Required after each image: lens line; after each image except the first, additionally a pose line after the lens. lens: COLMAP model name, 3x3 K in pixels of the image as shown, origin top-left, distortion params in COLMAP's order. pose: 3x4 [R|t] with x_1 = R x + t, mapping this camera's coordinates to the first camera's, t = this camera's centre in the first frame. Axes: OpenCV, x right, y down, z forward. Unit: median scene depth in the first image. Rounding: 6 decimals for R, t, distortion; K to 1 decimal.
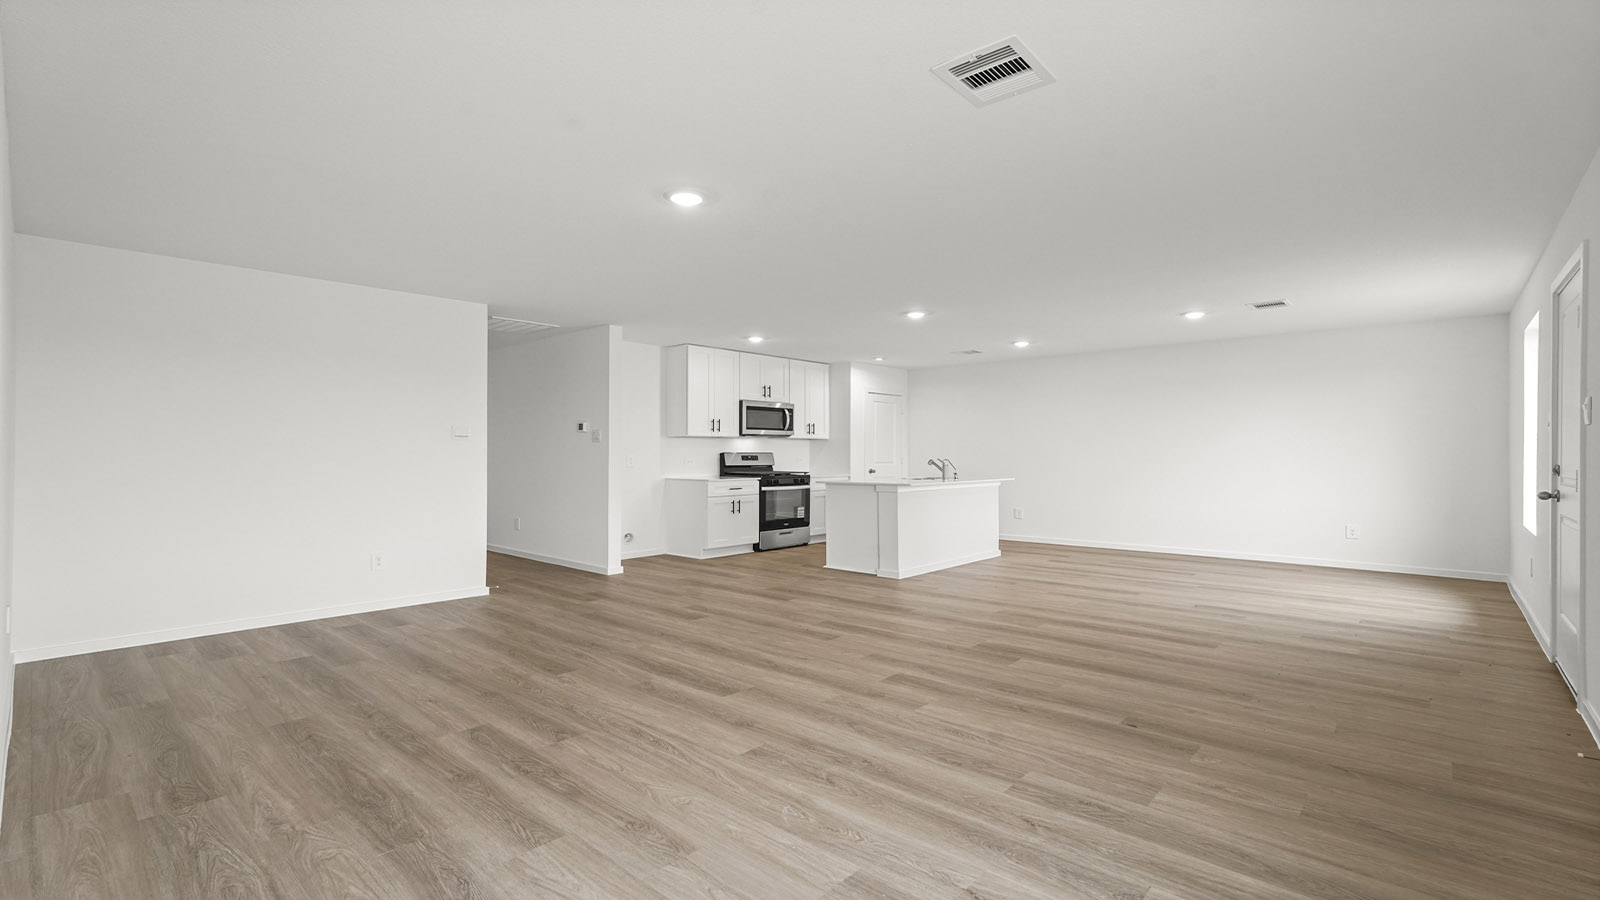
lens RADIAL K [[710.8, 0, 800.4], [0, 710.8, 458.2], [0, 0, 1]] dist [-0.010640, 0.001546]
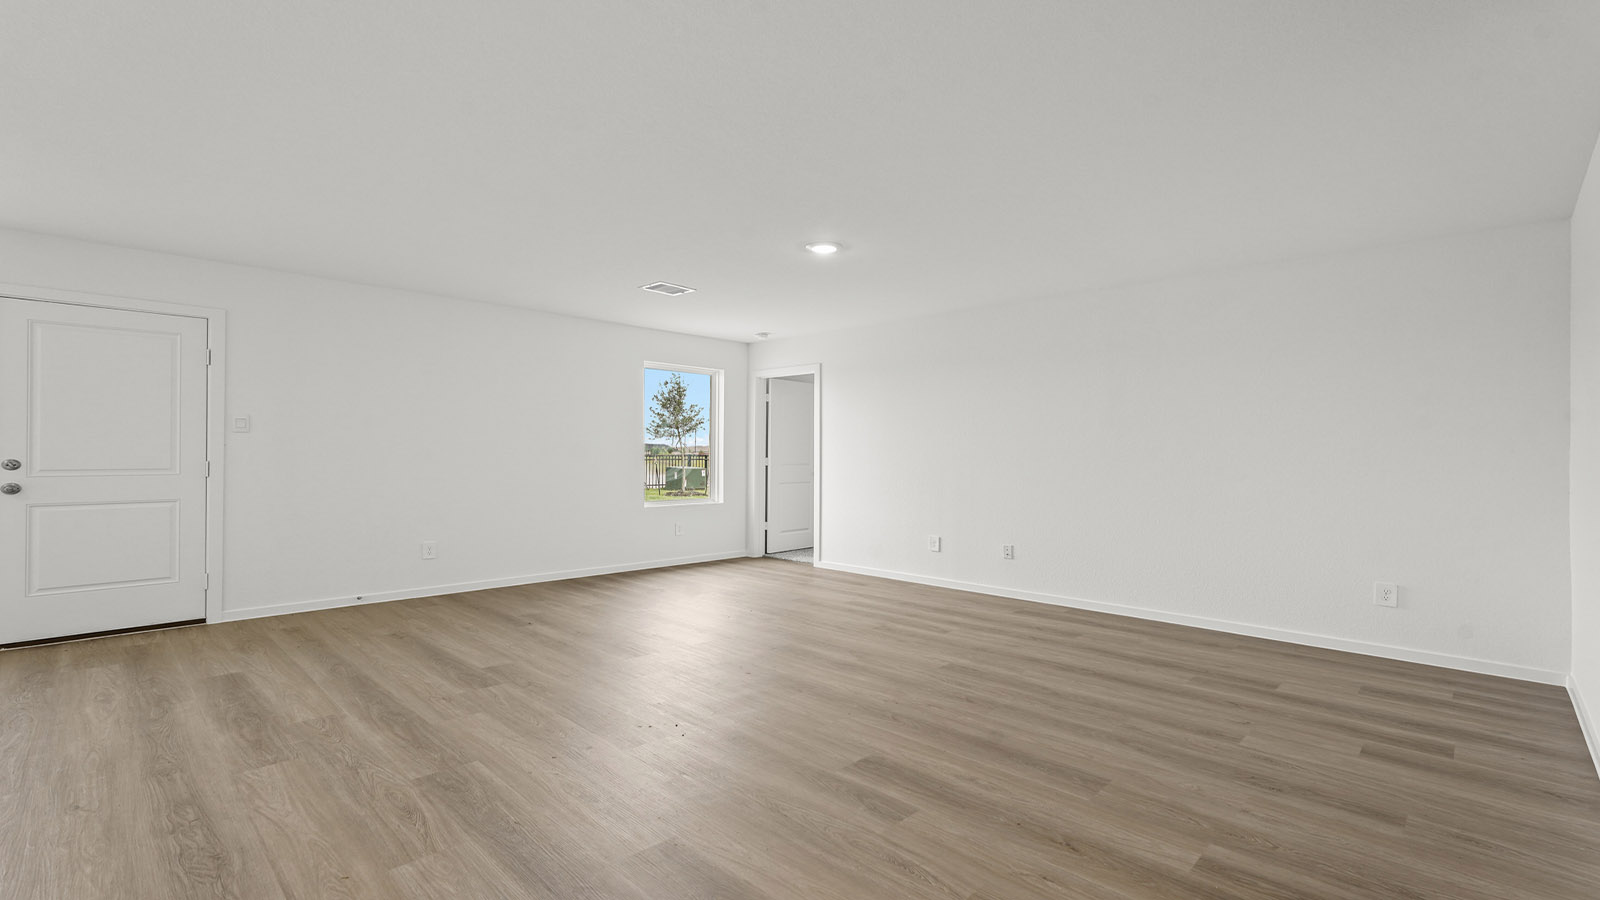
lens RADIAL K [[710.8, 0, 797.5], [0, 710.8, 455.5], [0, 0, 1]] dist [-0.010640, 0.001546]
pose [[-0.999143, -0.008375, 0.040529, -0.095737], [-0.008112, 0.999945, 0.006633, -0.006553], [-0.040583, 0.006299, -0.999156, 1.276282]]
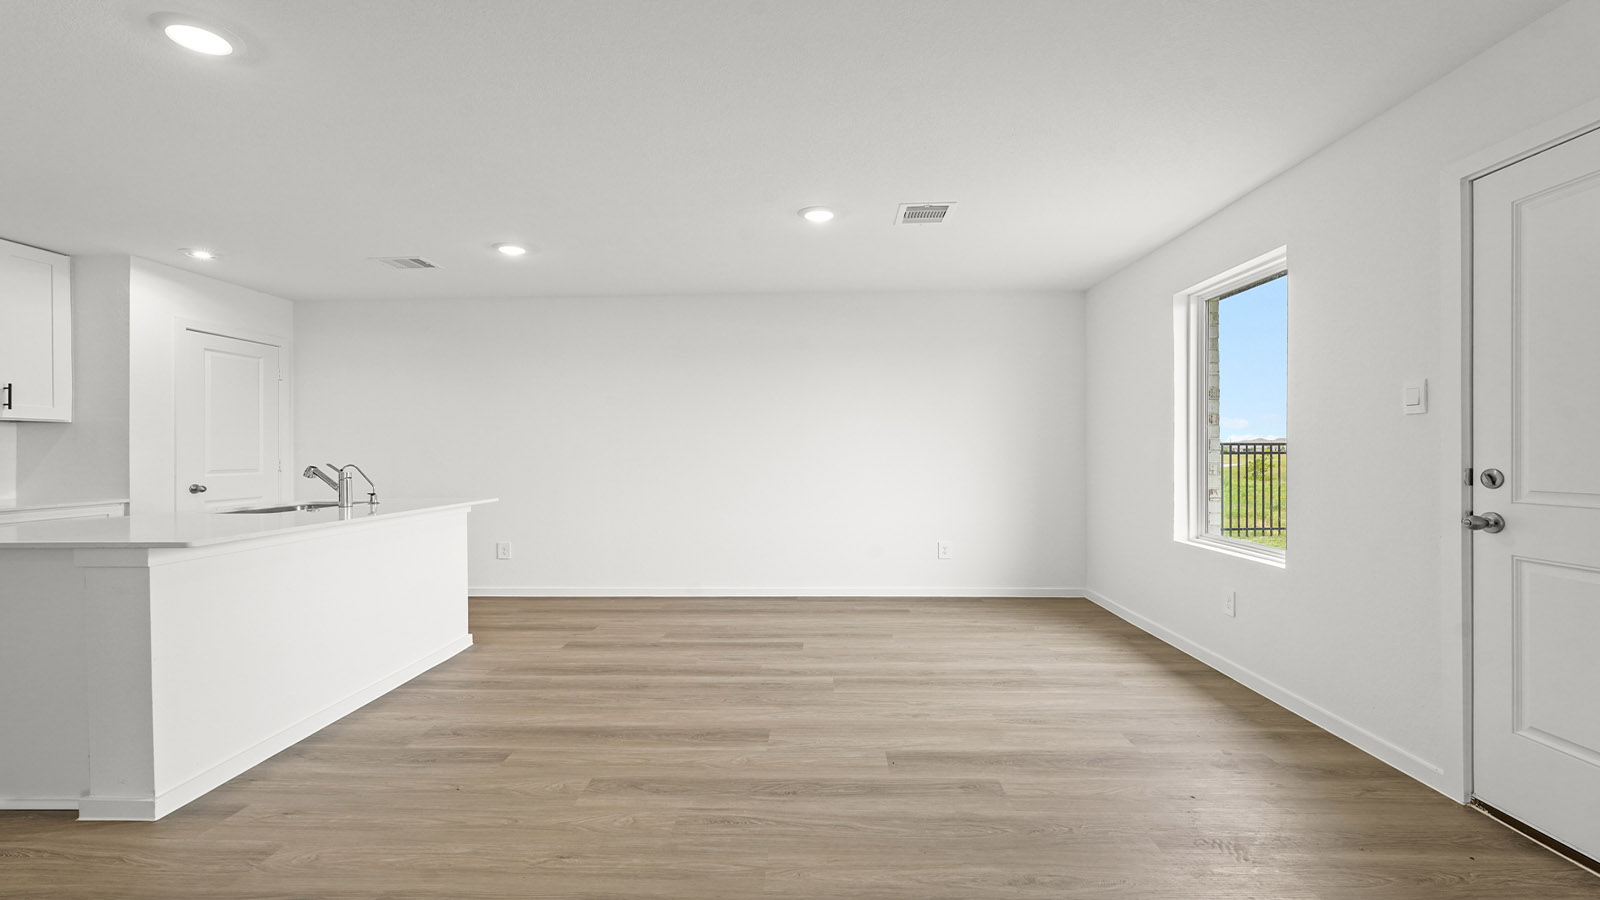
lens RADIAL K [[710.8, 0, 800.6], [0, 710.8, 449.7], [0, 0, 1]] dist [-0.010640, 0.001546]
pose [[0.759780, -0.000594, 0.650180, 0.168133], [0.007104, 0.999947, -0.007388, -0.003637], [-0.650141, 0.010232, 0.759744, 0.589947]]
